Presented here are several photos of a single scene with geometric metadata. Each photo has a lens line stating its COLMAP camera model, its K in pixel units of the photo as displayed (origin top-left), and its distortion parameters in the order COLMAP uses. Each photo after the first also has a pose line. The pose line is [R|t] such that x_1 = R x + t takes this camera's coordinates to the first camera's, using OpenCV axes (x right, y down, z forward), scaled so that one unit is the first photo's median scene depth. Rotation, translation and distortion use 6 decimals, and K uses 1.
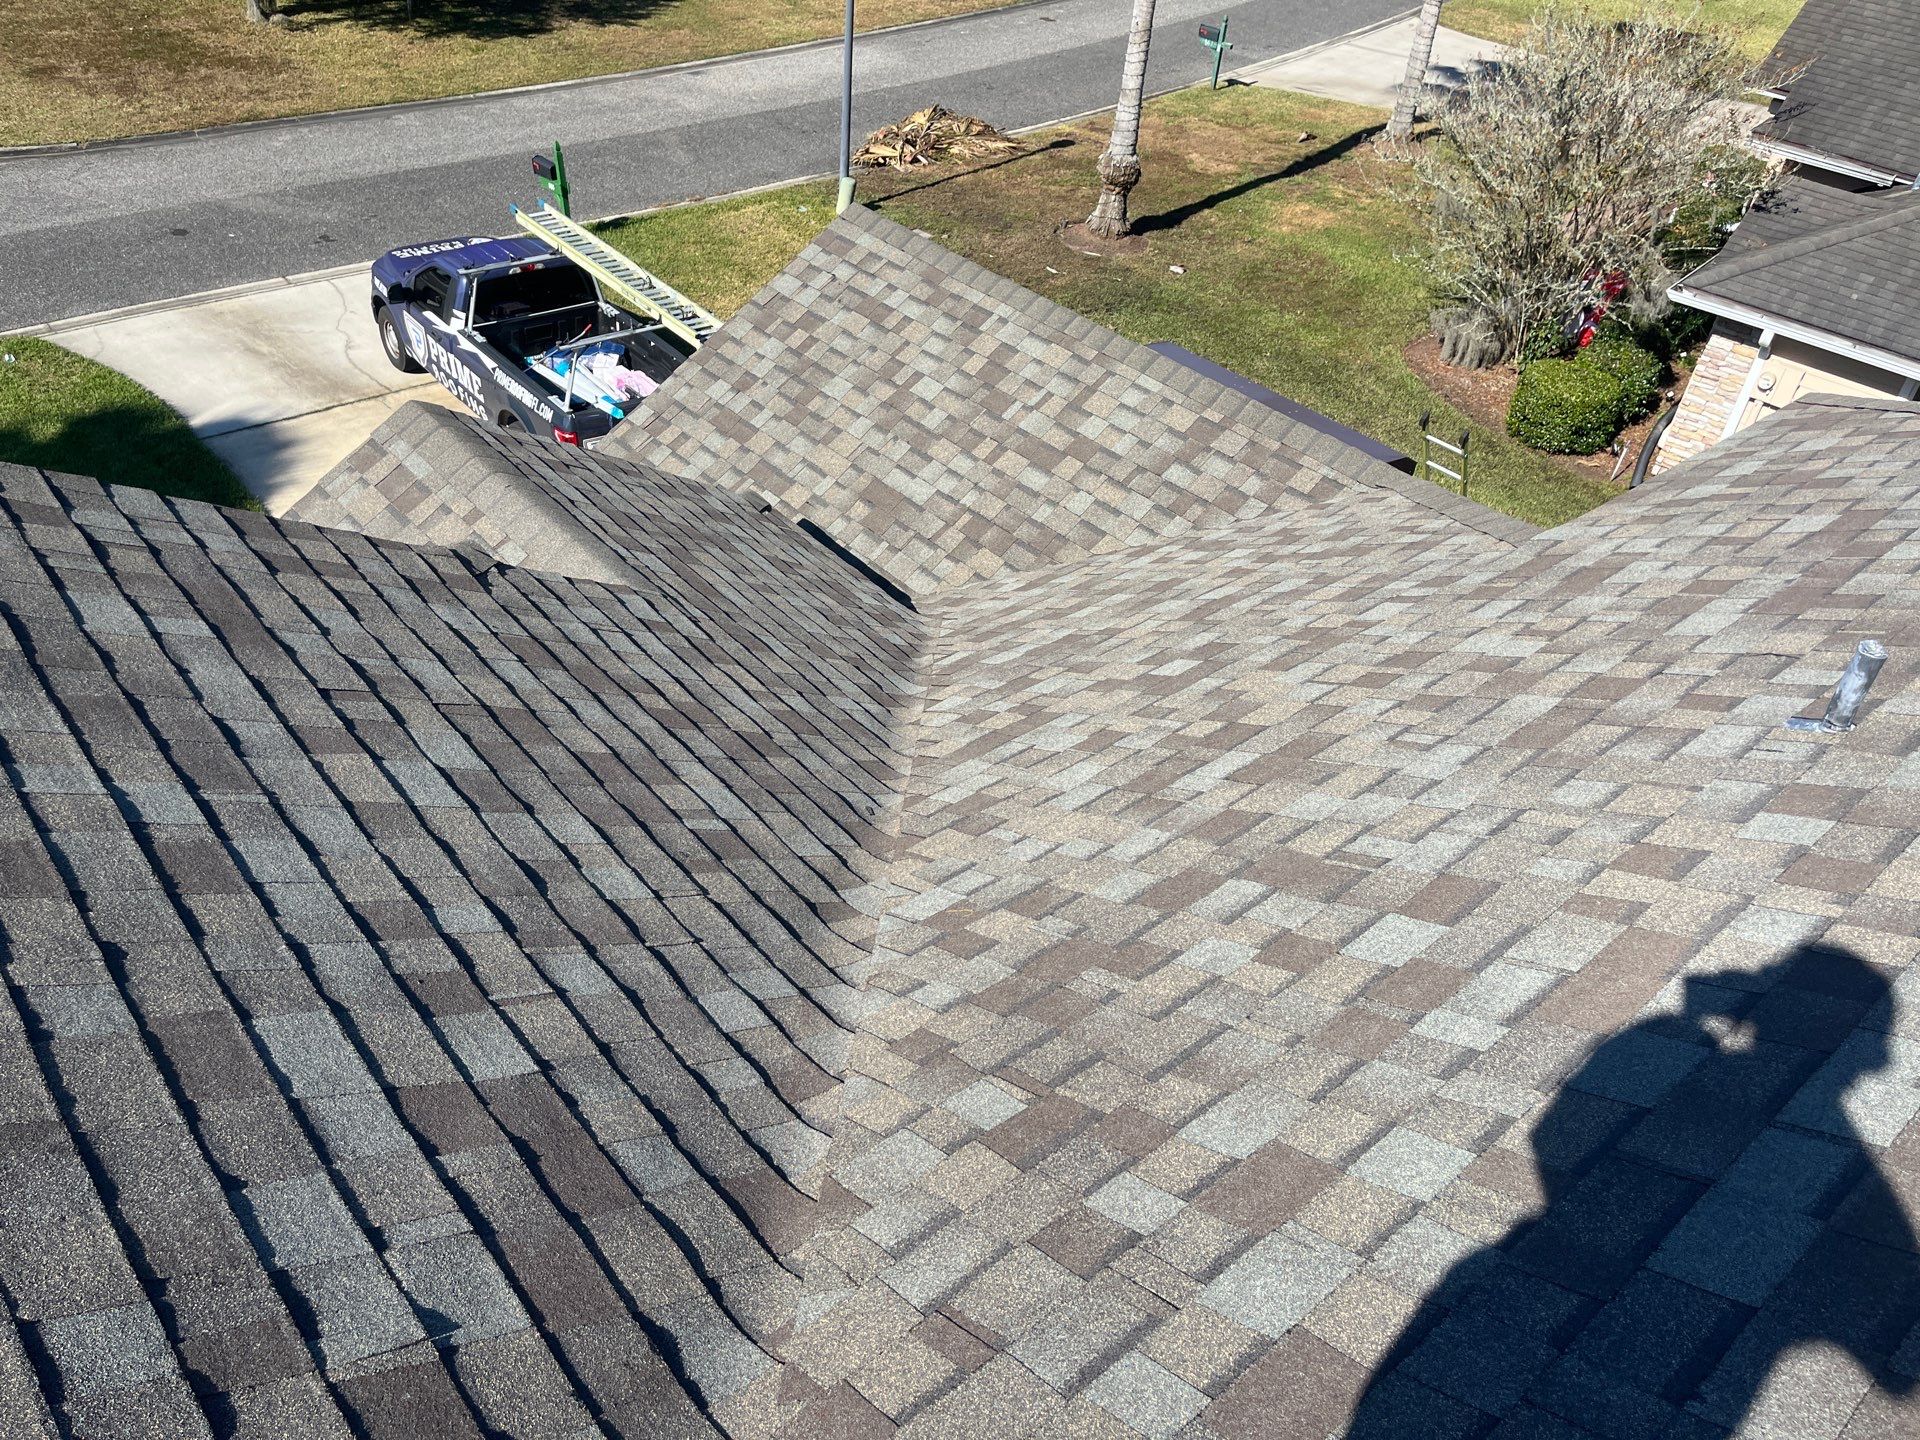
lens RADIAL K [[1412.7, 0, 960.0], [0, 1412.7, 720.0], [0, 0, 1]] dist [0.087166, -0.104253]
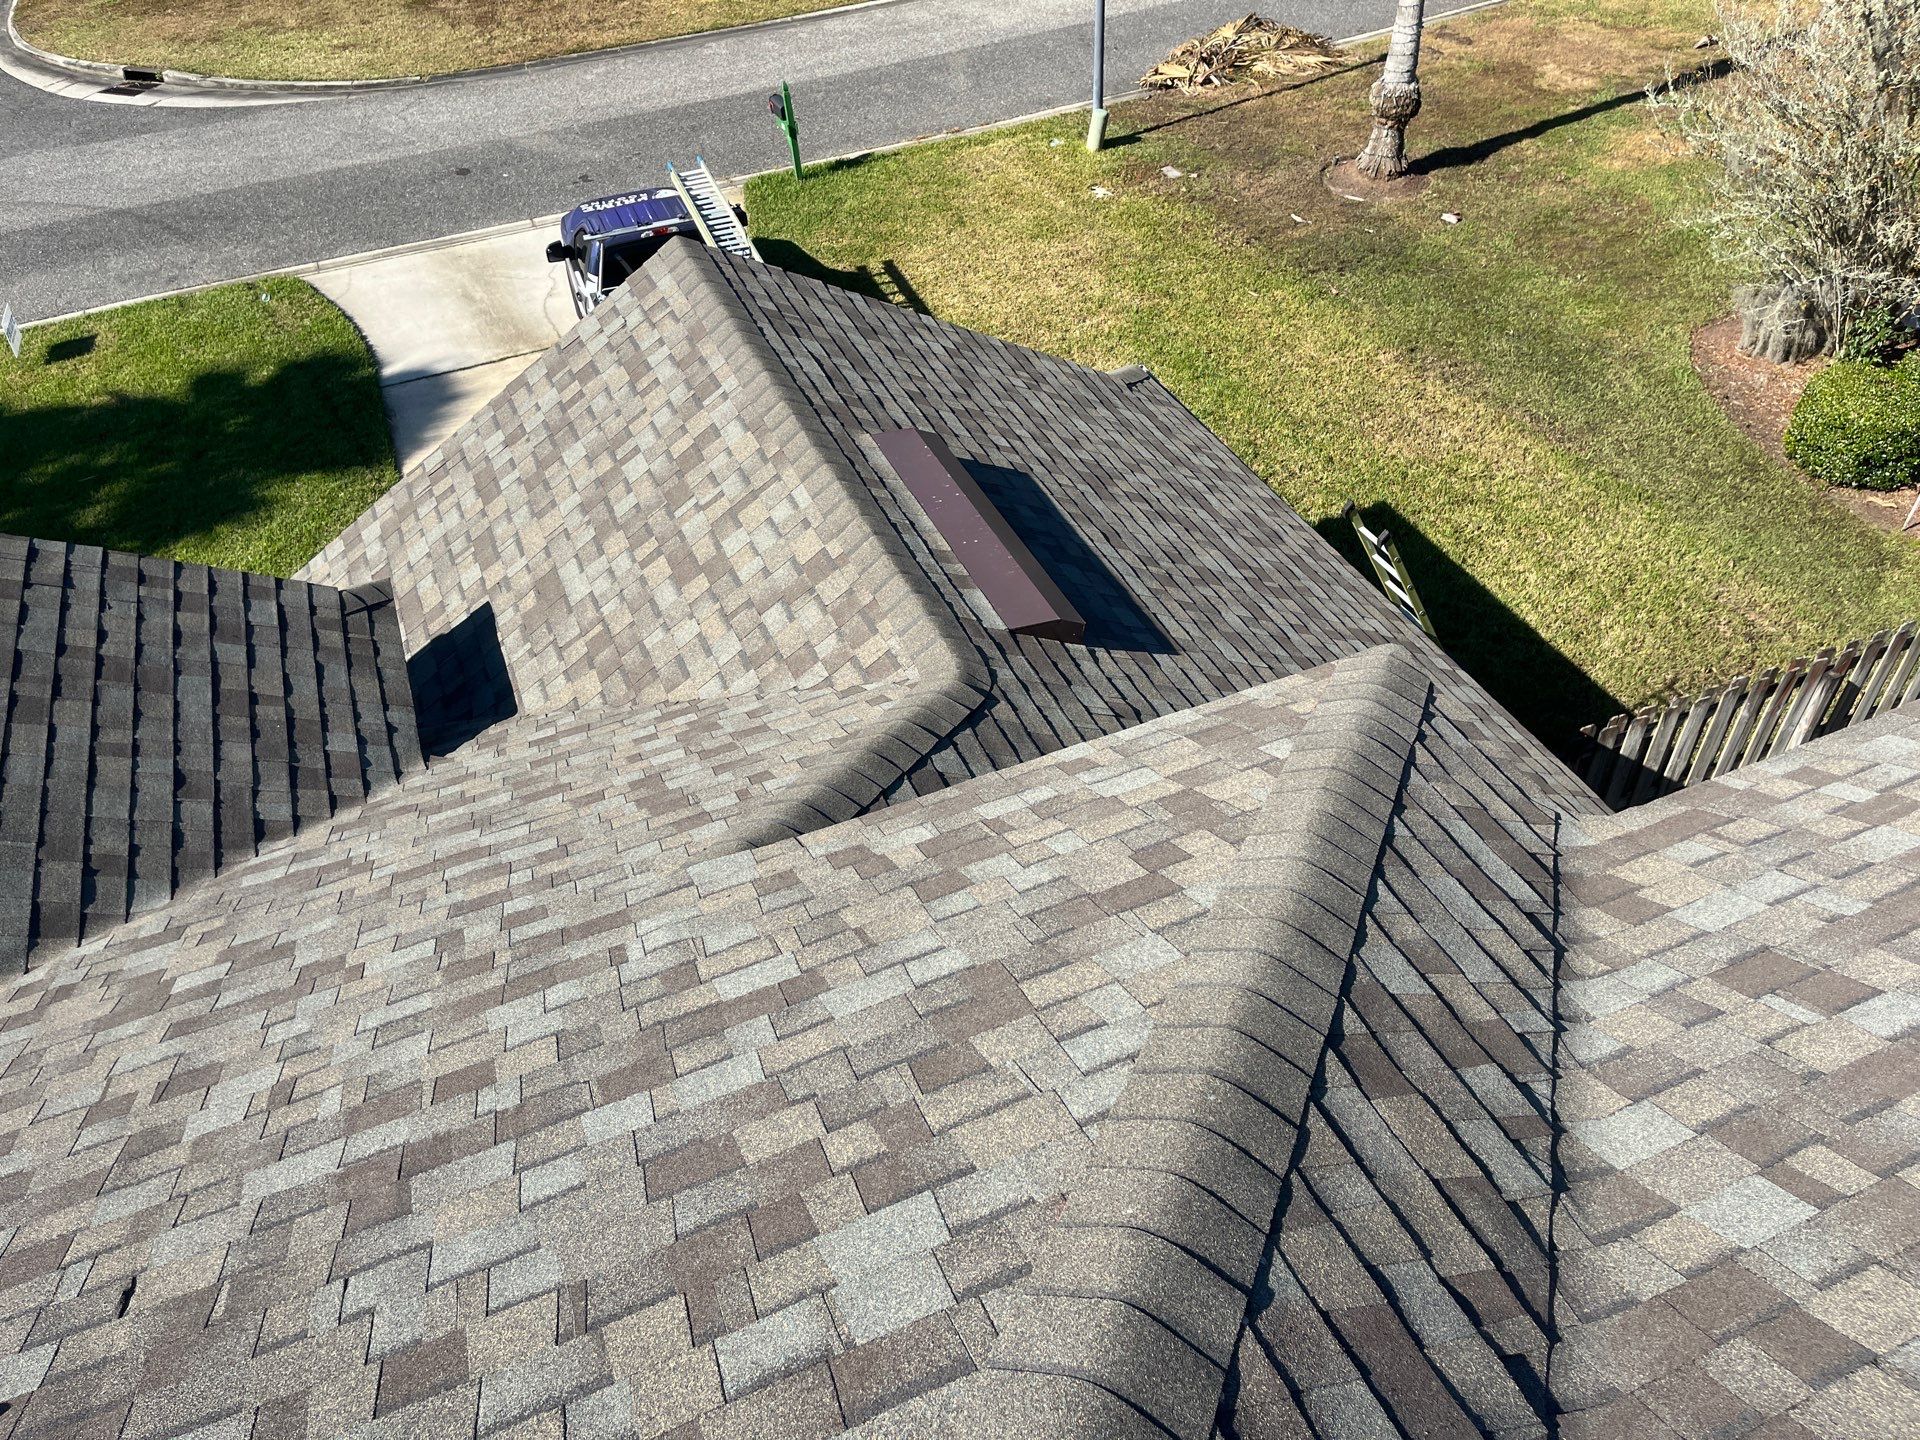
lens RADIAL K [[1410.2, 0, 960.0], [0, 1410.2, 720.0], [0, 0, 1]] dist [0.036282, -0.000726]
pose [[0.943476, 0.129170, -0.305234, 0.171876], [-0.104237, 0.989841, 0.096687, -0.066916], [0.314623, -0.059405, 0.947356, 0.072352]]
